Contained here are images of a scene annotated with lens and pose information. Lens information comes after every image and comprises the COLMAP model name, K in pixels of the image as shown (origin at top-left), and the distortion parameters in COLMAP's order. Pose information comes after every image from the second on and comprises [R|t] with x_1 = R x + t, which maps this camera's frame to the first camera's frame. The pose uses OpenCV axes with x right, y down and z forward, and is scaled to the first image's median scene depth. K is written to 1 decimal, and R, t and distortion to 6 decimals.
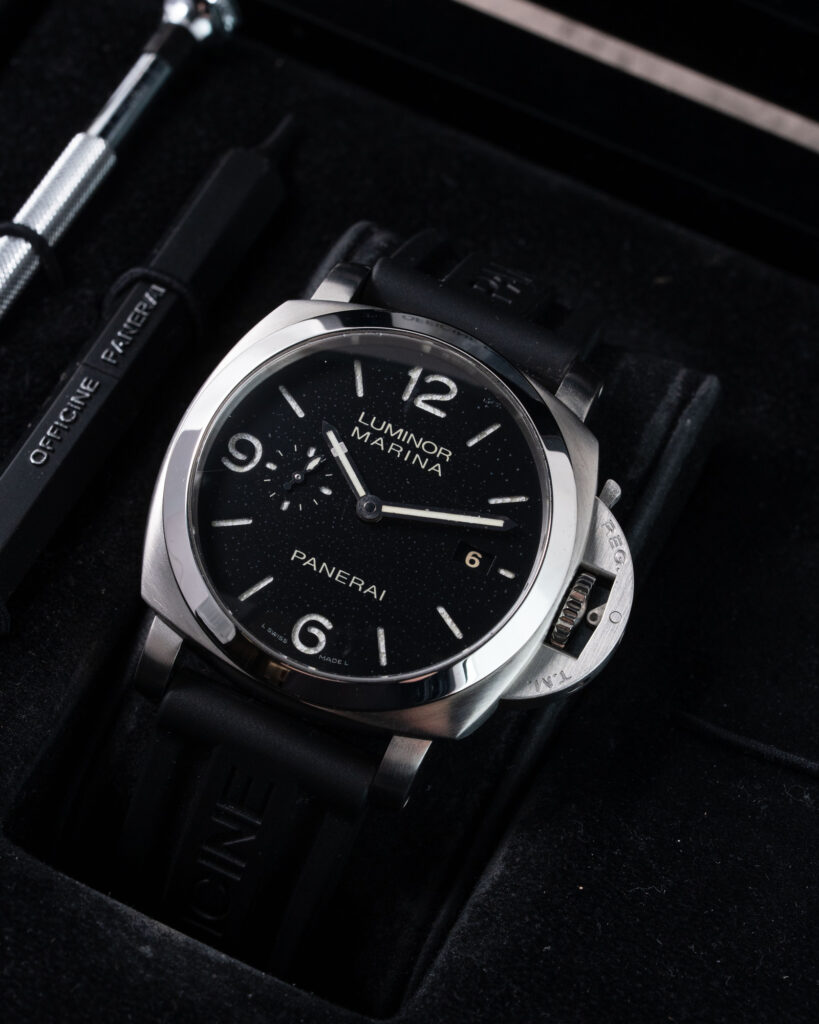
lens RADIAL K [[4907.9, 0, 409.5], [0, 4907.9, 512.0], [0, 0, 1]] dist [-0.126121, -0.073181]
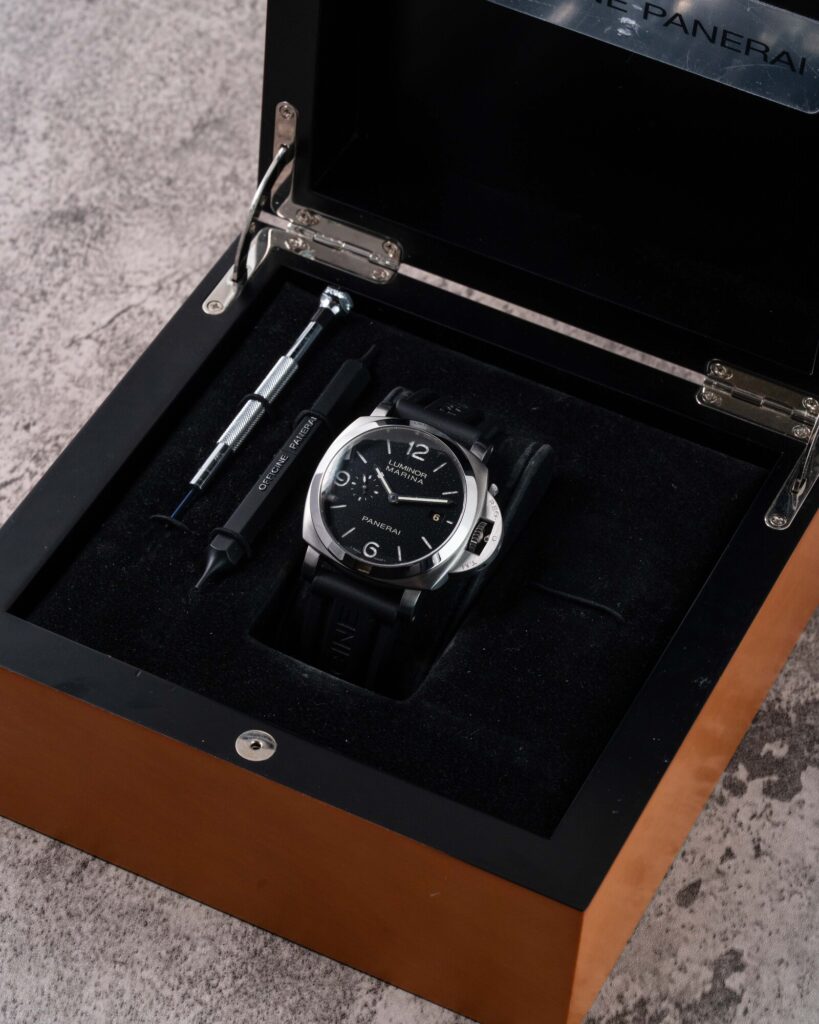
lens RADIAL K [[4907.9, 0, 409.5], [0, 4907.9, 512.0], [0, 0, 1]] dist [-0.126121, -0.073181]
pose [[0.994378, -0.041102, -0.097588, 0.235441], [0.034540, 0.997087, -0.068006, 0.170596], [0.100099, 0.064253, 0.992901, -1.415120]]
